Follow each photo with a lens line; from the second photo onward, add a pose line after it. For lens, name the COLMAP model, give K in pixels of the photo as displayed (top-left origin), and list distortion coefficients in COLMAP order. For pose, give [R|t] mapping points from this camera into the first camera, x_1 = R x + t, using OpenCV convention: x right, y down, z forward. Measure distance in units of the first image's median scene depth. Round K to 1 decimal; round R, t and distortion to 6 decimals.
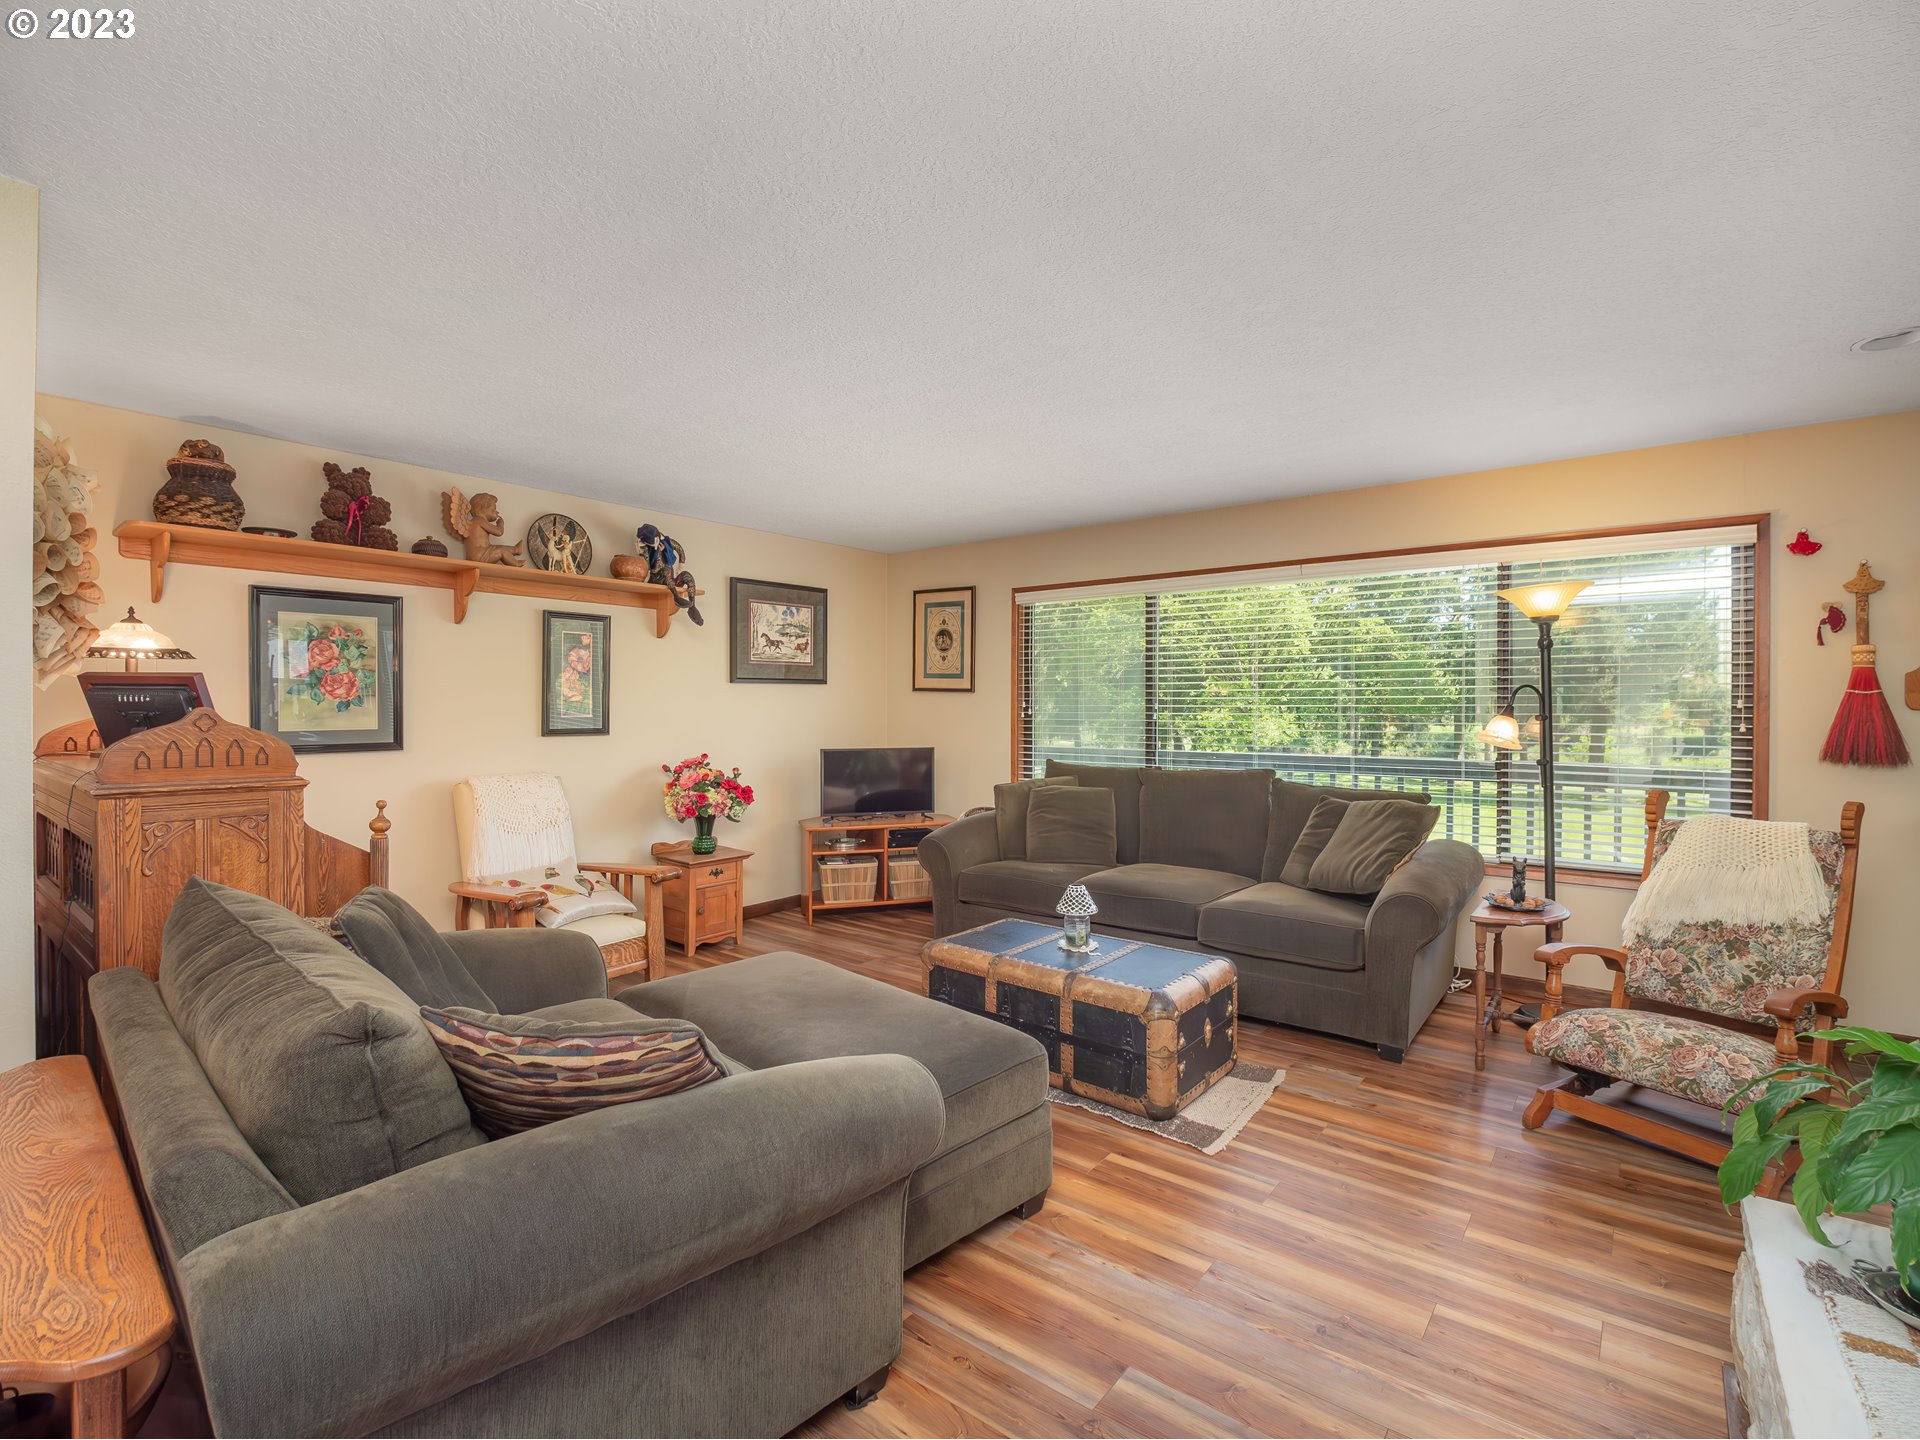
lens RADIAL K [[896.7, 0, 967.5], [0, 896.7, 706.8], [0, 0, 1]] dist [-0.018129, -0.000085]
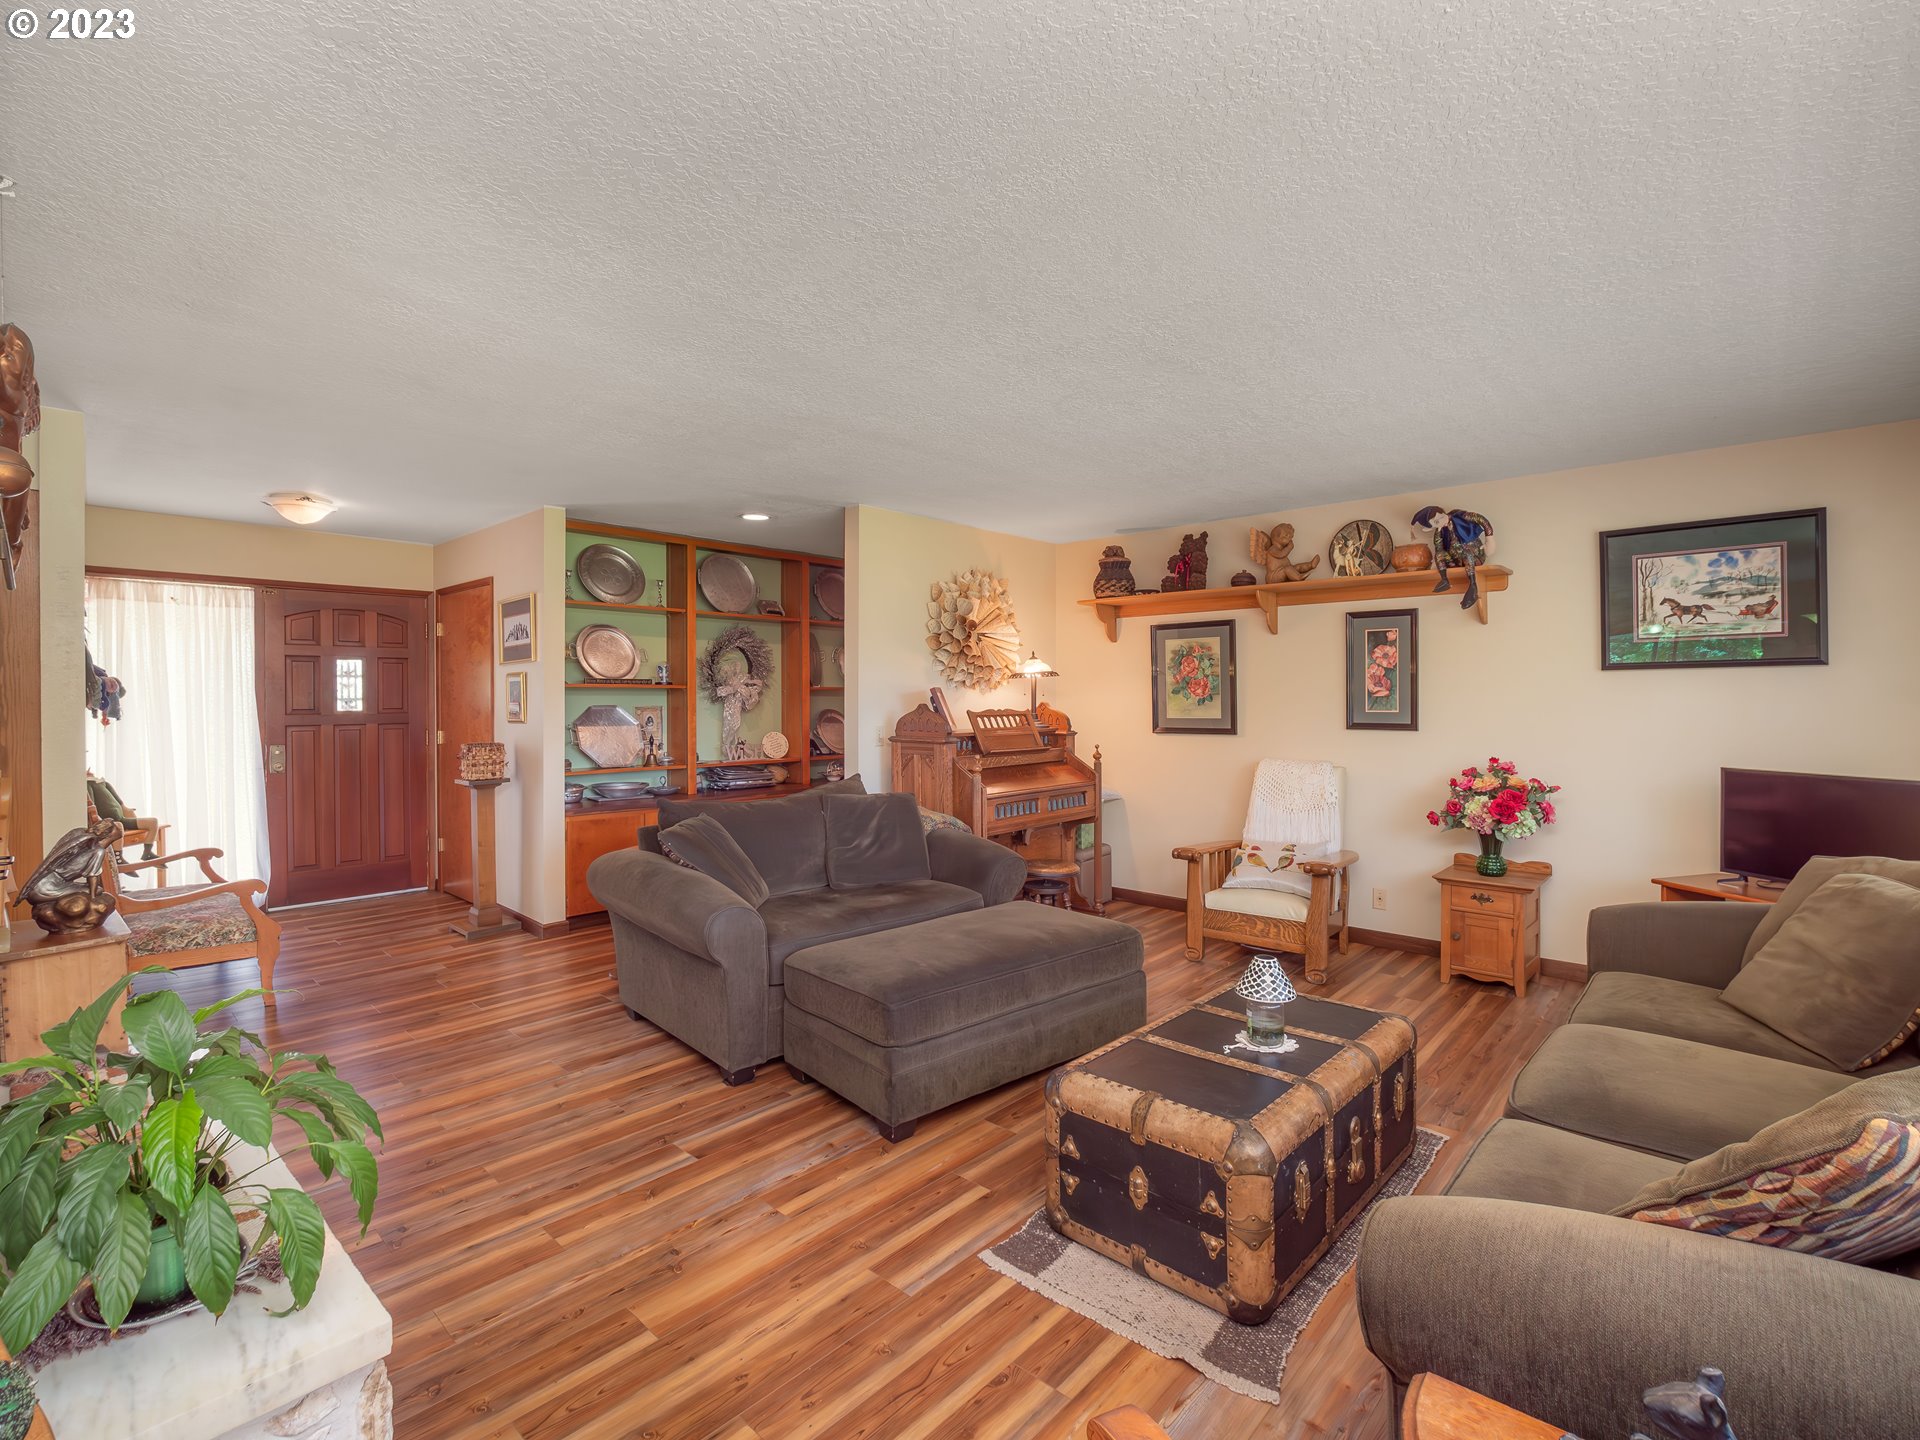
lens RADIAL K [[896.7, 0, 967.5], [0, 896.7, 706.8], [0, 0, 1]] dist [-0.018129, -0.000085]
pose [[-0.076472, 0.006123, -0.997053, 0.641490], [0.001194, 0.999981, 0.006050, -0.001510], [0.997071, -0.000728, -0.076478, 0.625358]]
